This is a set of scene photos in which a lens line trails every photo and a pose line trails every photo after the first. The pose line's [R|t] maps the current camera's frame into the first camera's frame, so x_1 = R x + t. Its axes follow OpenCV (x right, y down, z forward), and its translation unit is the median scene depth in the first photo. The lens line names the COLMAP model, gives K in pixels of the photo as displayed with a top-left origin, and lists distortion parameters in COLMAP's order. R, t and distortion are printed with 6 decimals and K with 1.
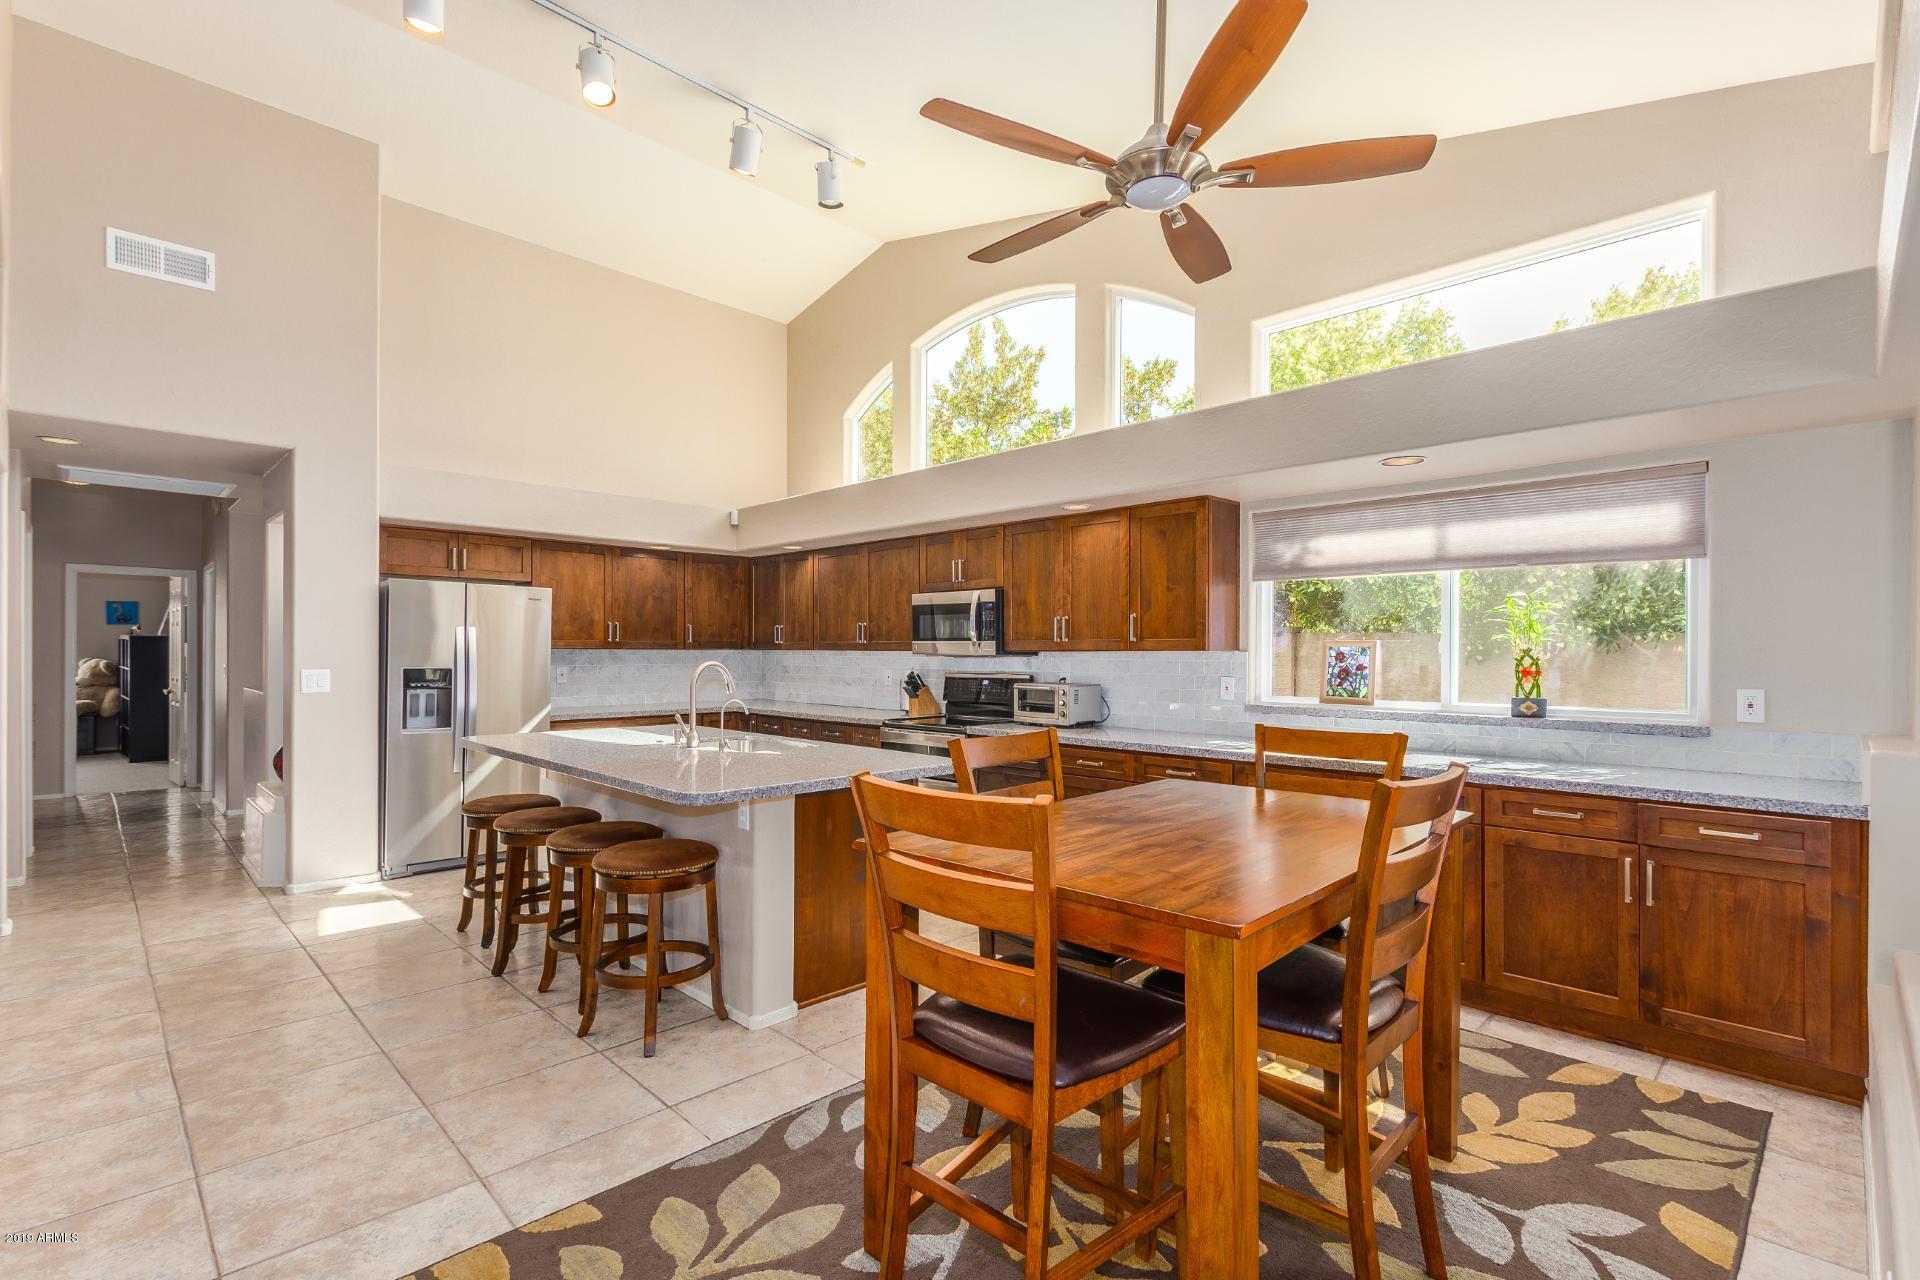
lens RADIAL K [[889.9, 0, 967.9], [0, 889.9, 649.9], [0, 0, 1]] dist [0.003878, -0.000229]
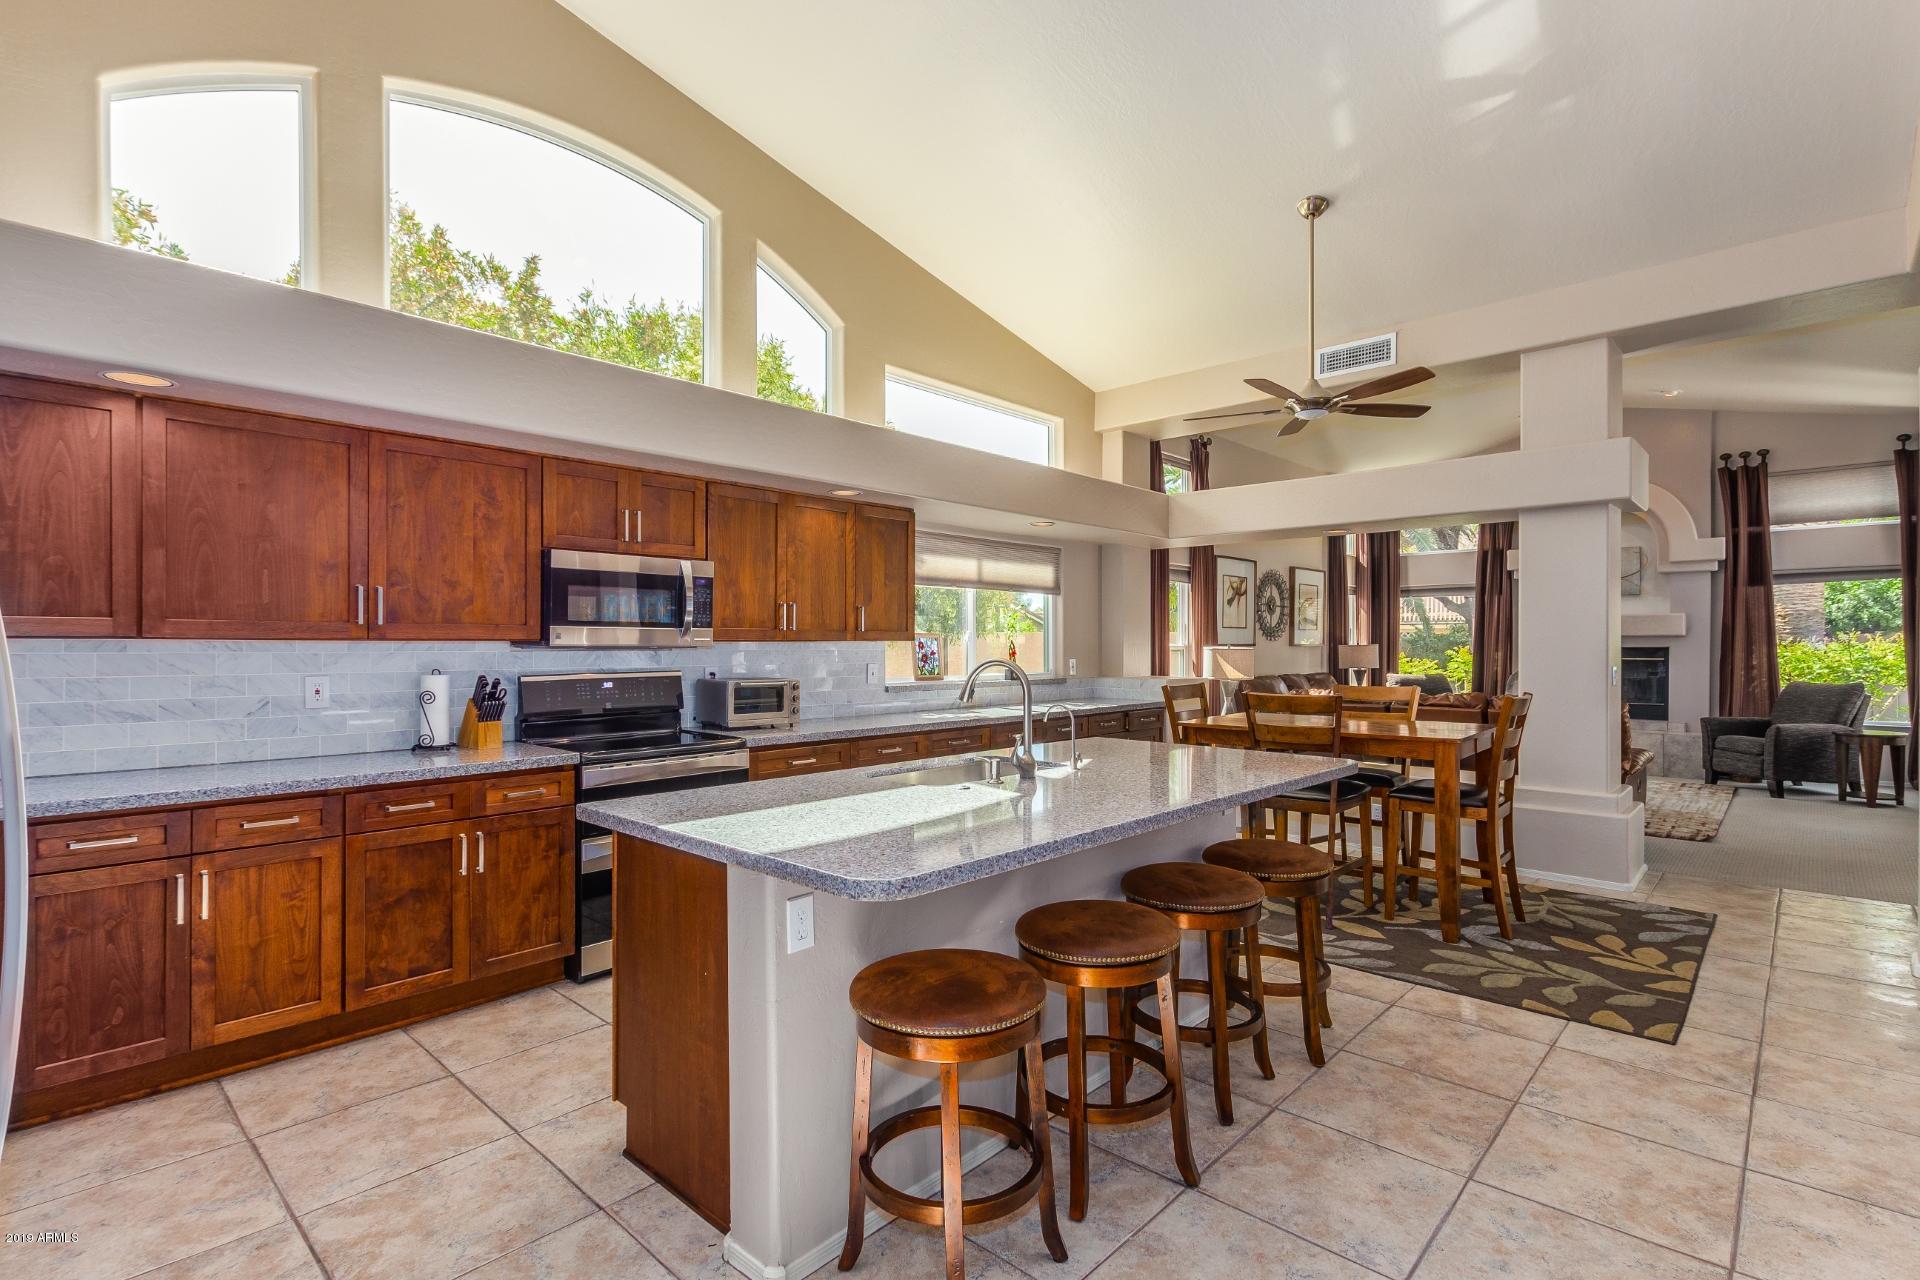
lens RADIAL K [[889.9, 0, 988.1], [0, 889.9, 641.9], [0, 0, 1]] dist [0.003878, -0.000229]
pose [[-0.042077, -0.002528, 0.999111, -1.157420], [-0.005270, 0.999983, 0.002308, -0.001510], [-0.999100, -0.005168, -0.042090, 1.198555]]
